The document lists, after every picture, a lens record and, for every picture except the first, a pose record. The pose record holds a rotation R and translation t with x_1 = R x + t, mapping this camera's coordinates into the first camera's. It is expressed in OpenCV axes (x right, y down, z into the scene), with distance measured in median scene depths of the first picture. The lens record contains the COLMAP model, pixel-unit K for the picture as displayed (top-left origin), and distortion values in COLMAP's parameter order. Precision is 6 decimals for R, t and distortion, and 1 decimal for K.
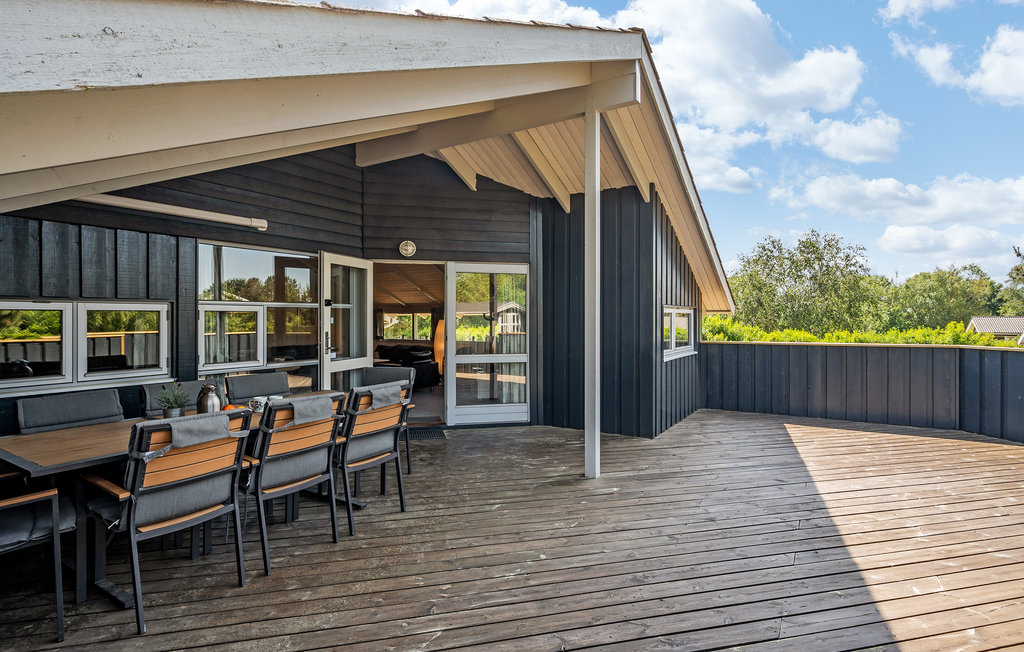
lens RADIAL K [[513.5, 0, 510.4], [0, 513.5, 320.7], [0, 0, 1]] dist [-0.002891, -0.000412]
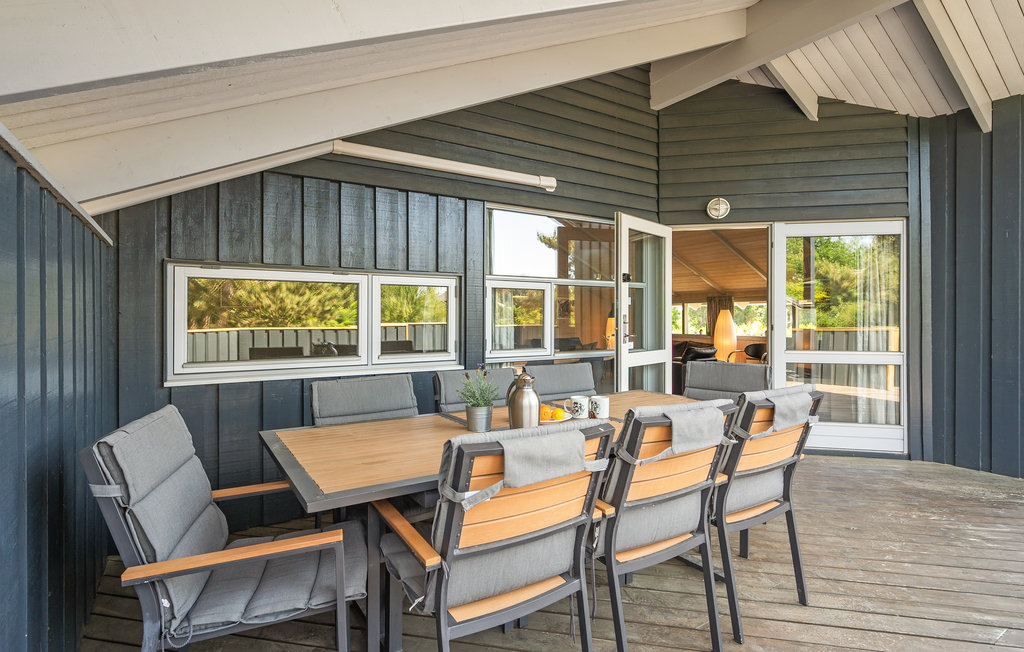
lens RADIAL K [[513.5, 0, 510.4], [0, 513.5, 320.7], [0, 0, 1]] dist [-0.002891, -0.000412]
pose [[0.903829, 0.004784, -0.427866, -0.233811], [-0.004094, 0.999988, 0.002533, 0.037932], [0.427873, -0.000538, 0.903839, 0.281433]]
